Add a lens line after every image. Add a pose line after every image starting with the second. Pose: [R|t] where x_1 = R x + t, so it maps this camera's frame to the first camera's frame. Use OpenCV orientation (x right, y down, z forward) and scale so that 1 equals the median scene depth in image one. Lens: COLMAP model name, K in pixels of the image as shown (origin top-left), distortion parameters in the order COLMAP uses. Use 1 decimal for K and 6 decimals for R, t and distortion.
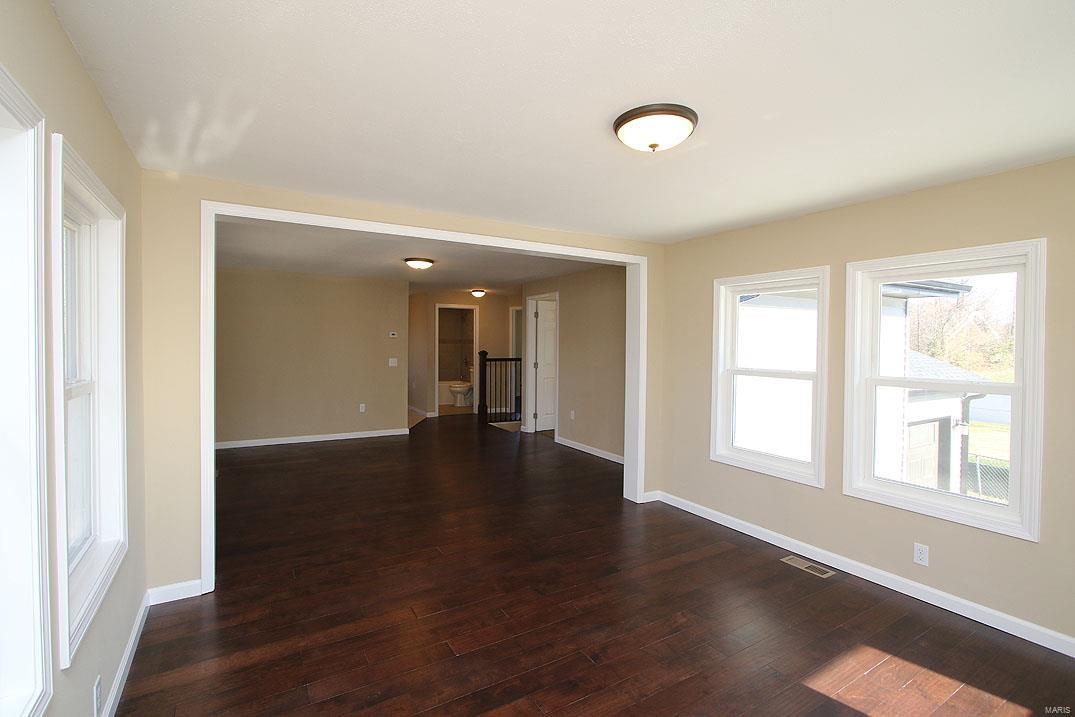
lens RADIAL K [[487.2, 0, 529.3], [0, 487.2, 352.1], [0, 0, 1]] dist [-0.016841, 0.000175]
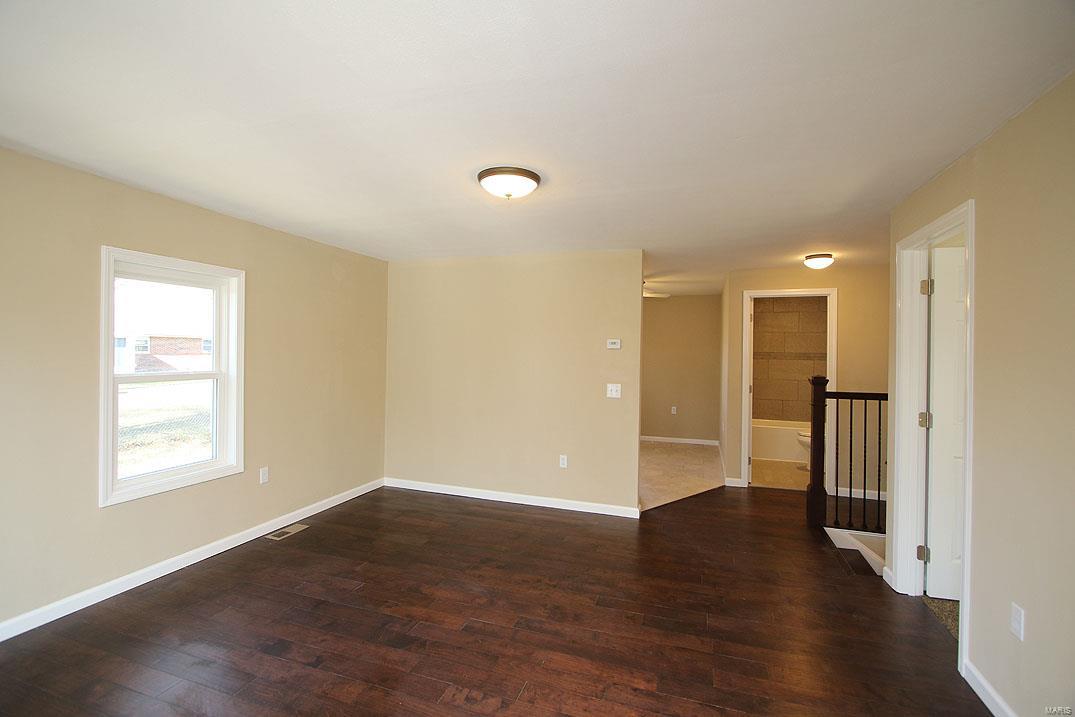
lens RADIAL K [[487.2, 0, 529.3], [0, 487.2, 352.1], [0, 0, 1]] dist [-0.016841, 0.000175]
pose [[0.643593, 0.000864, -0.765368, 0.102813], [-0.024803, 0.999498, -0.019728, -0.010901], [0.764966, 0.031680, 0.643291, 0.531419]]
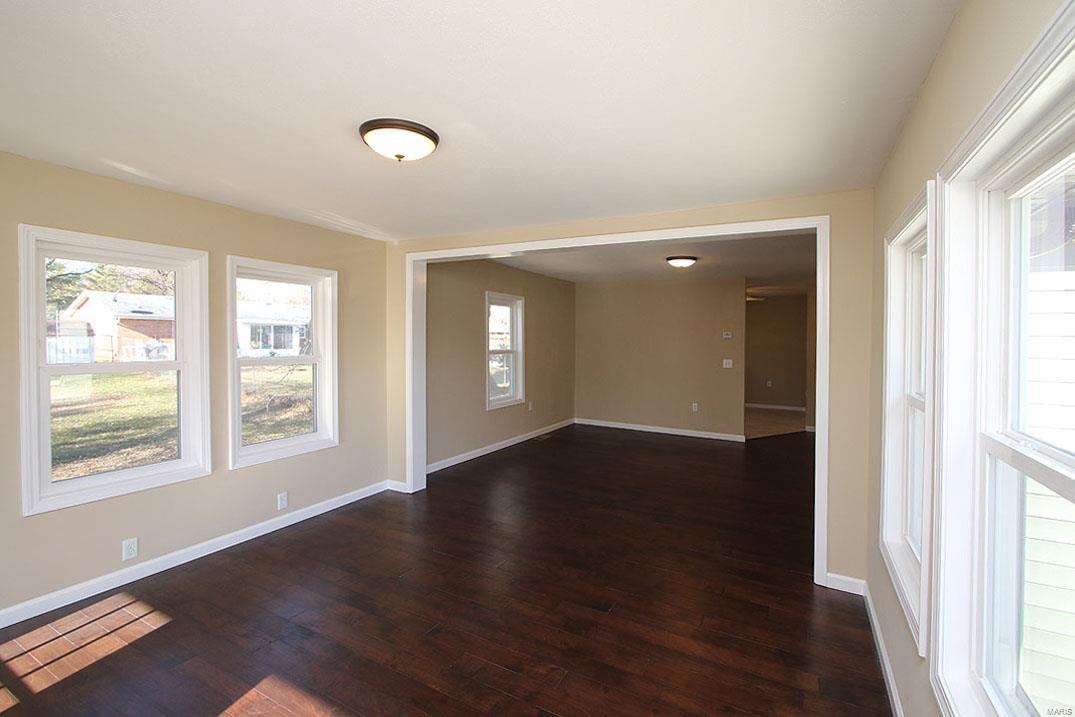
lens RADIAL K [[485.2, 0, 539.0], [0, 485.2, 334.9], [0, 0, 1]] dist [-0.000131, 0.000064]
pose [[0.505674, -0.002644, -0.862721, 0.347767], [-0.030153, 0.999330, -0.020736, -0.004238], [0.862198, 0.036499, 0.505255, 0.193730]]
